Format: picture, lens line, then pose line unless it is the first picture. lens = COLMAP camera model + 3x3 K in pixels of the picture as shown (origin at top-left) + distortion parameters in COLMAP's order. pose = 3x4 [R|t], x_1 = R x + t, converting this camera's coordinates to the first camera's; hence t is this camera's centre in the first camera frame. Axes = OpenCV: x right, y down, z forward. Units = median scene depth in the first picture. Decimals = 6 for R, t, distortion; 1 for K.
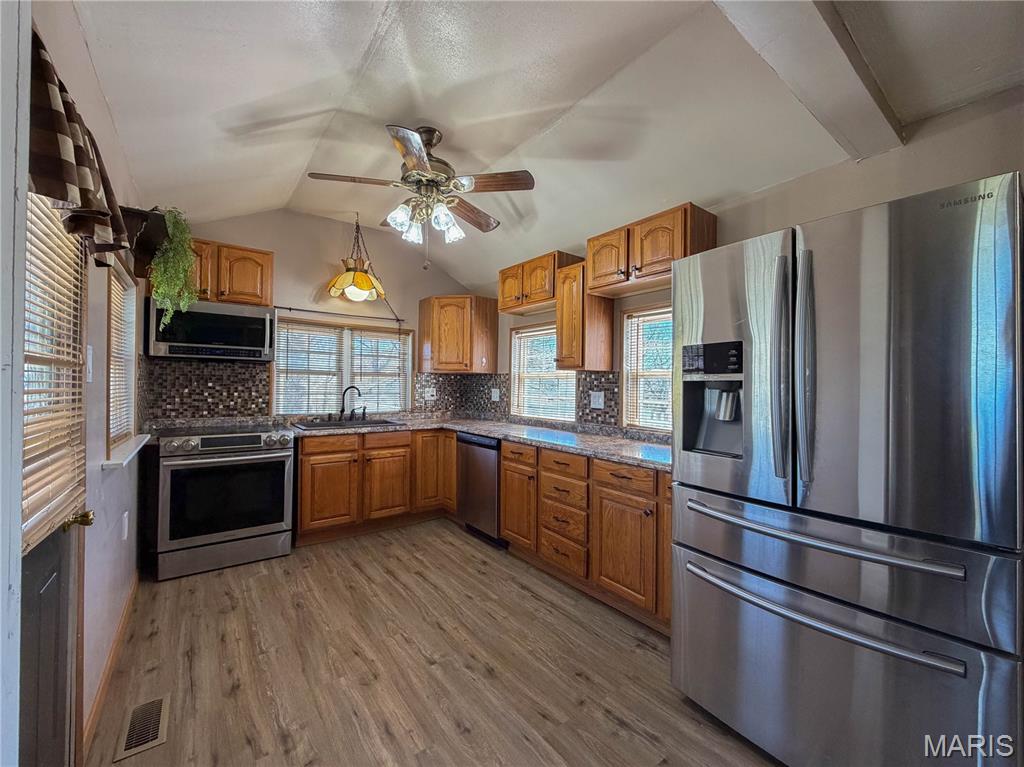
lens RADIAL K [[410.9, 0, 512.8], [0, 410.9, 382.0], [0, 0, 1]] dist [-0.000009, 0.000339]
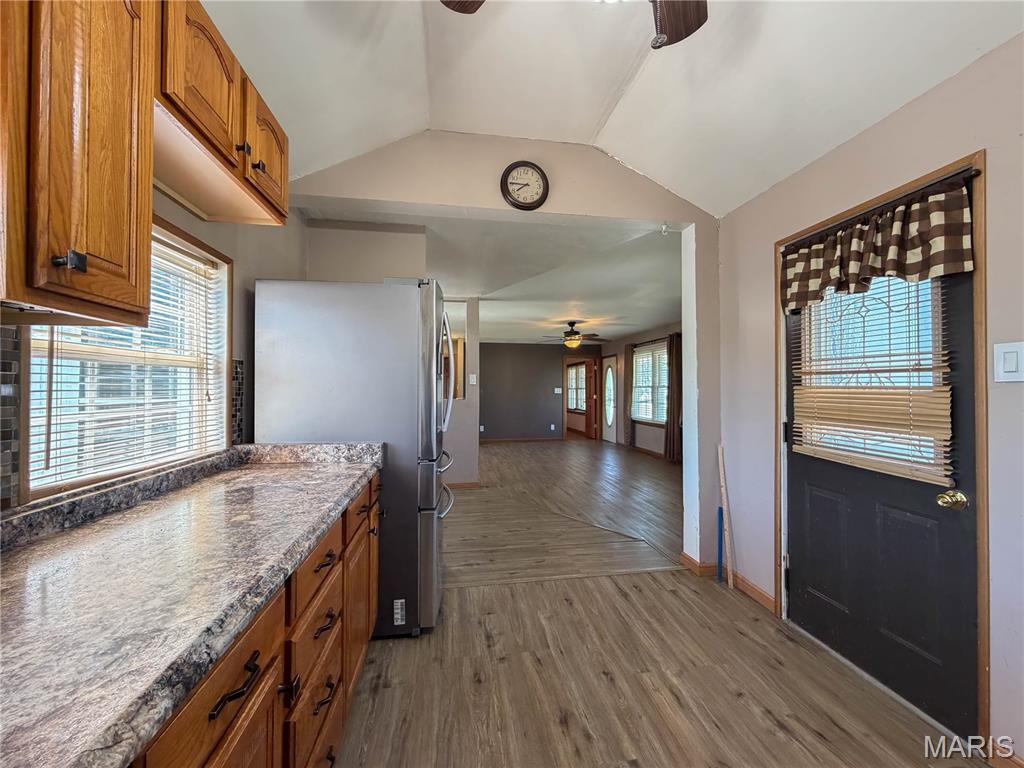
lens RADIAL K [[410.9, 0, 514.8], [0, 410.9, 382.7], [0, 0, 1]] dist [-0.000009, 0.000339]
pose [[-0.882953, -0.006625, 0.469414, -0.339730], [-0.010354, 0.999932, -0.005363, 0.016828], [-0.469346, -0.009595, -0.882962, 1.717292]]
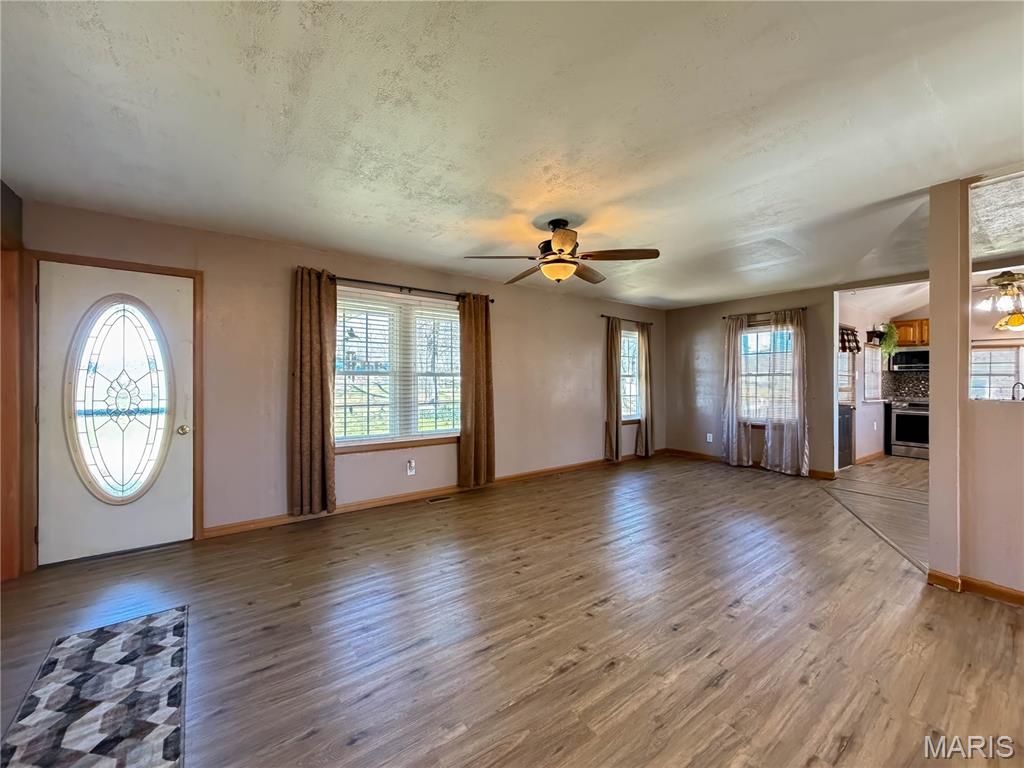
lens RADIAL K [[410.9, 0, 506.2], [0, 410.9, 386.3], [0, 0, 1]] dist [-0.000009, 0.000339]
pose [[-0.002815, -0.007318, -0.999969, 2.734744], [-0.004219, 0.999964, -0.007306, 0.100010], [0.999987, 0.004199, -0.002845, -2.252679]]
